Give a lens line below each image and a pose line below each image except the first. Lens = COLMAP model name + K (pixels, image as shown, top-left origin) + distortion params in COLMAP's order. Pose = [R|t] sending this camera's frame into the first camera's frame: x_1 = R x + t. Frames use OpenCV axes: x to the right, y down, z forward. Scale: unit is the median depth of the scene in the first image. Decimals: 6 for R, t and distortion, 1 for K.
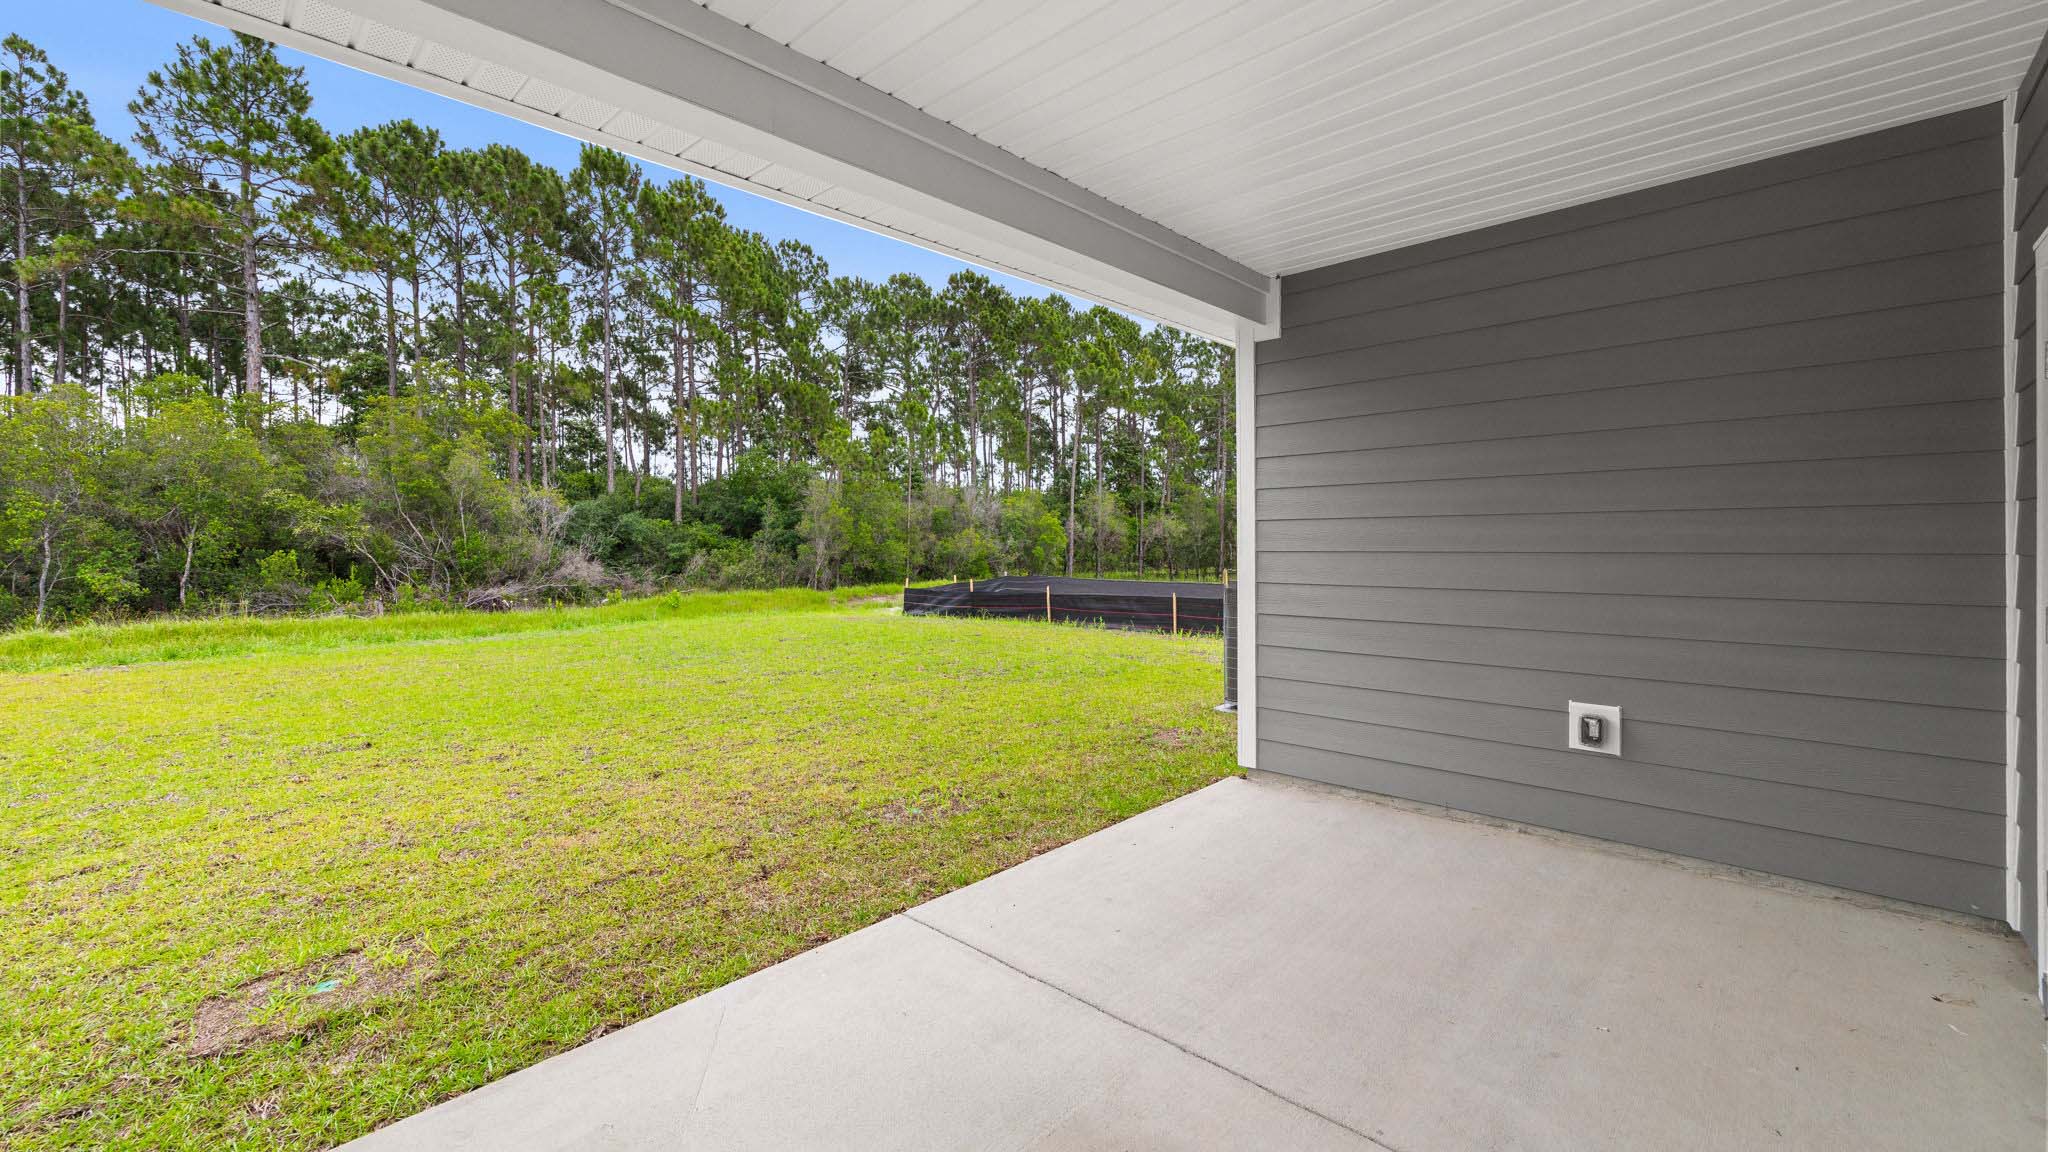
lens RADIAL K [[820.9, 0, 1024.7], [0, 820.9, 539.3], [0, 0, 1]] dist [0.000705, 0.000267]
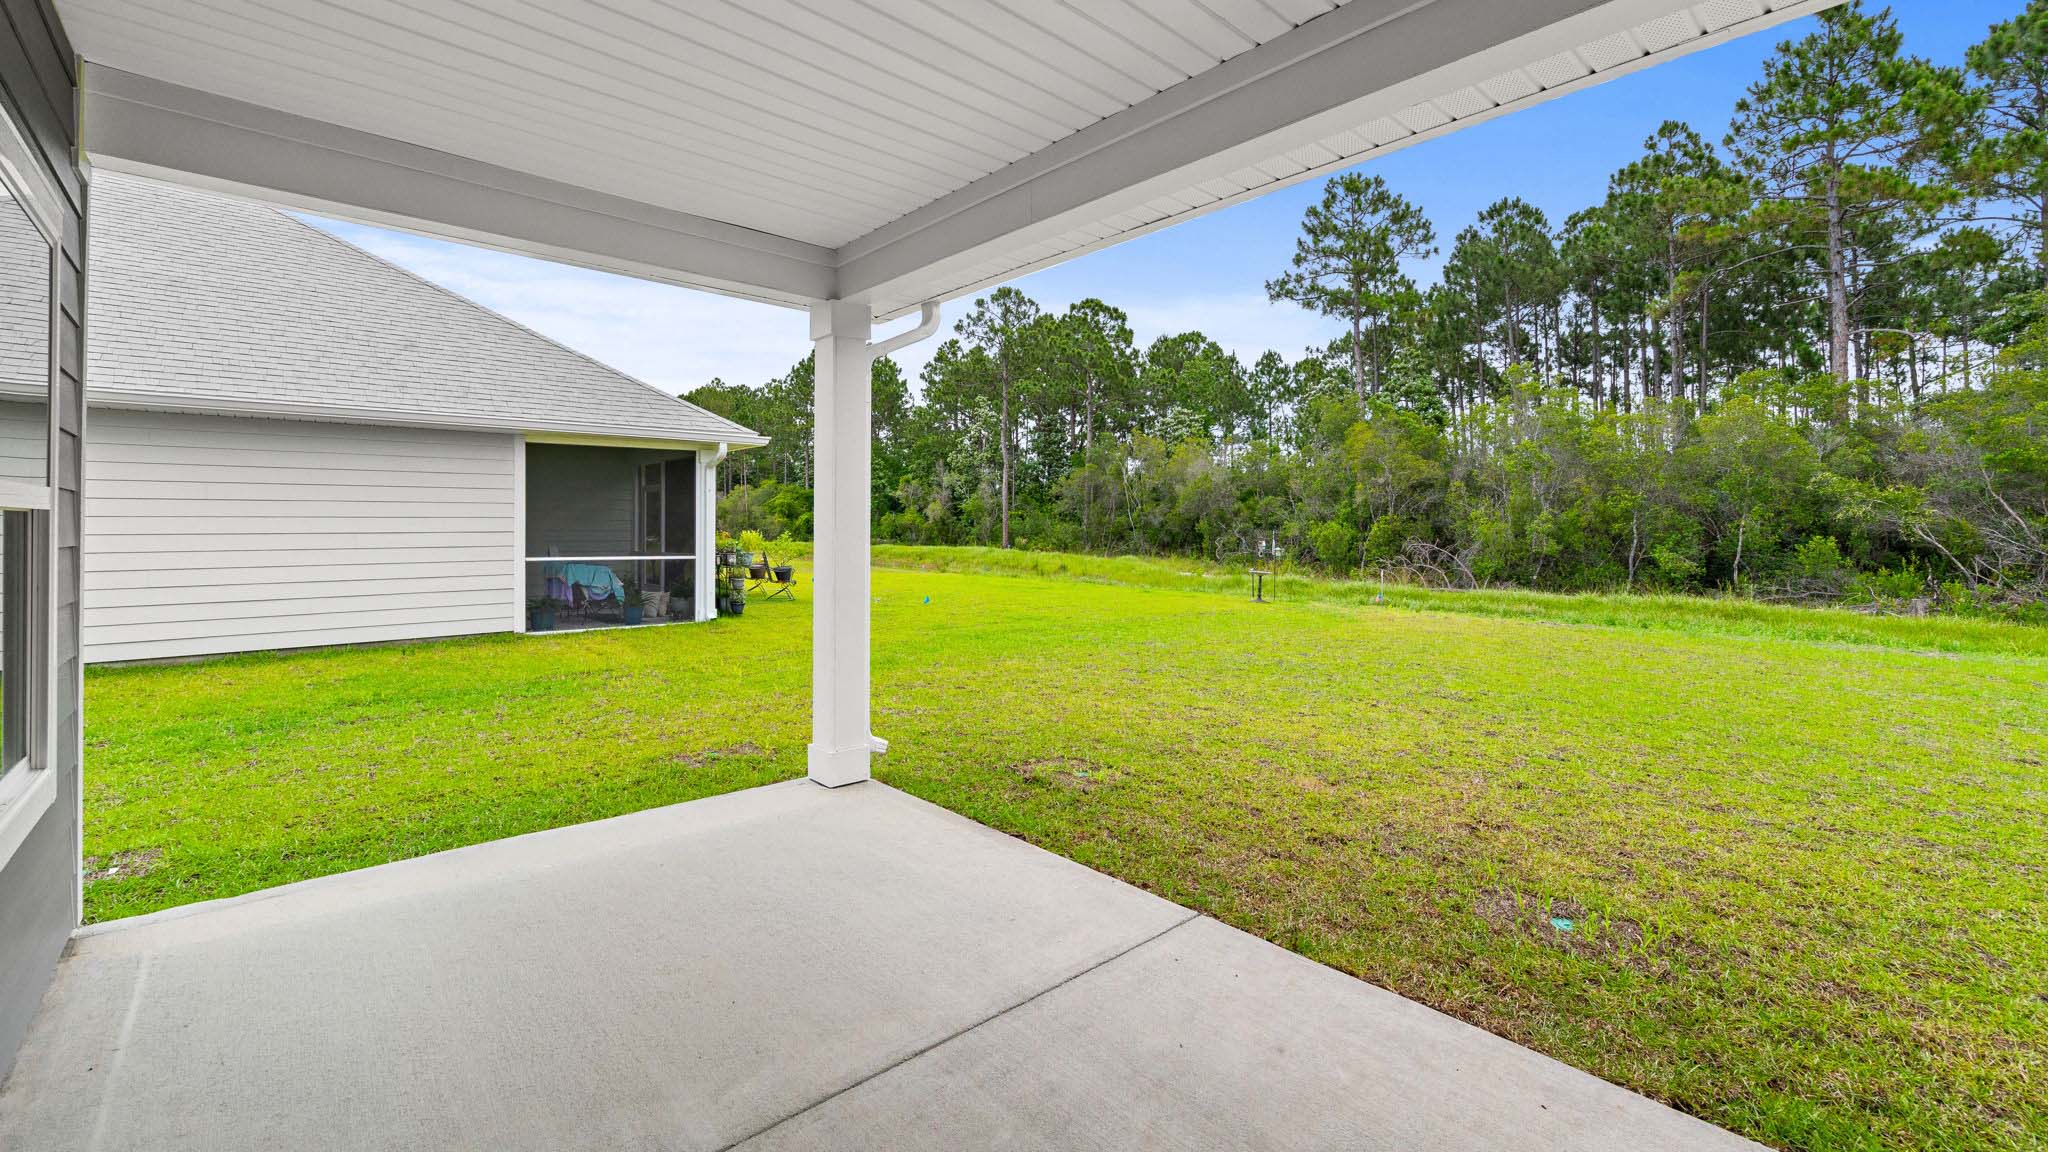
lens RADIAL K [[830.1, 0, 1020.4], [0, 830.1, 516.0], [0, 0, 1]] dist [-0.000084, 0.000103]
pose [[-0.058337, -0.007027, -0.998272, 0.120239], [-0.003171, 0.999971, -0.006854, -0.000806], [0.998292, 0.002766, -0.058357, 0.120890]]
